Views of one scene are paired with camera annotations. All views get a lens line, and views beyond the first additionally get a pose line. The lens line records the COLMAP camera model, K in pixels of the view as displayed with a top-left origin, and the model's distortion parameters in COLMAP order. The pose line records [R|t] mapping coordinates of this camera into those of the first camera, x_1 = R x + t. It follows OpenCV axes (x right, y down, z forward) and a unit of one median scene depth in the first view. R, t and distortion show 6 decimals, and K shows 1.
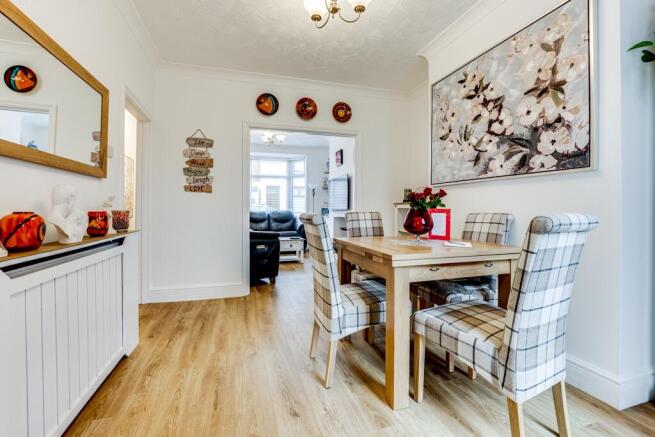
lens RADIAL K [[279.5, 0, 324.5], [0, 279.5, 205.6], [0, 0, 1]] dist [-0.019288, 0.000130]
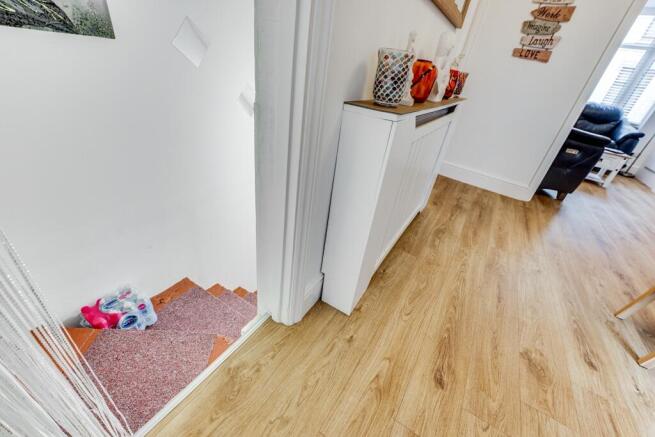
lens RADIAL K [[275.7, 0, 330.1], [0, 275.7, 222.4], [0, 0, 1]] dist [-0.001414, -0.000215]
pose [[0.664774, 0.468248, -0.582082, -0.197741], [-0.142403, 0.844321, 0.516569, 0.022583], [0.733346, -0.260512, 0.627963, -0.021517]]
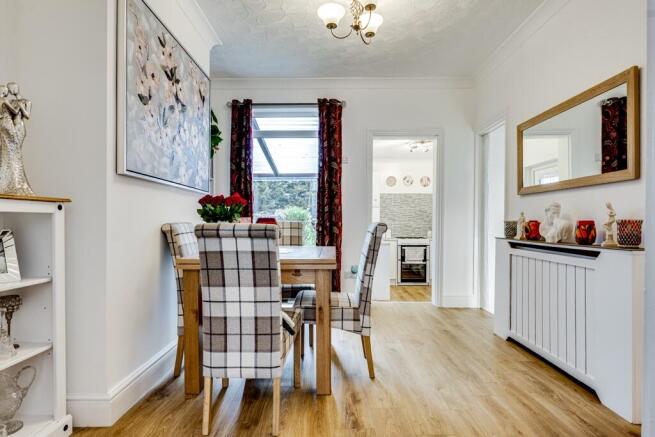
lens RADIAL K [[354.3, 0, 330.1], [0, 354.3, 225.3], [0, 0, 1]] dist [-0.002509, -0.000226]
pose [[-0.954332, -0.007120, 0.298663, -0.196575], [-0.007309, 0.999973, 0.000484, 0.027387], [-0.298658, -0.001721, -0.954359, 1.644461]]
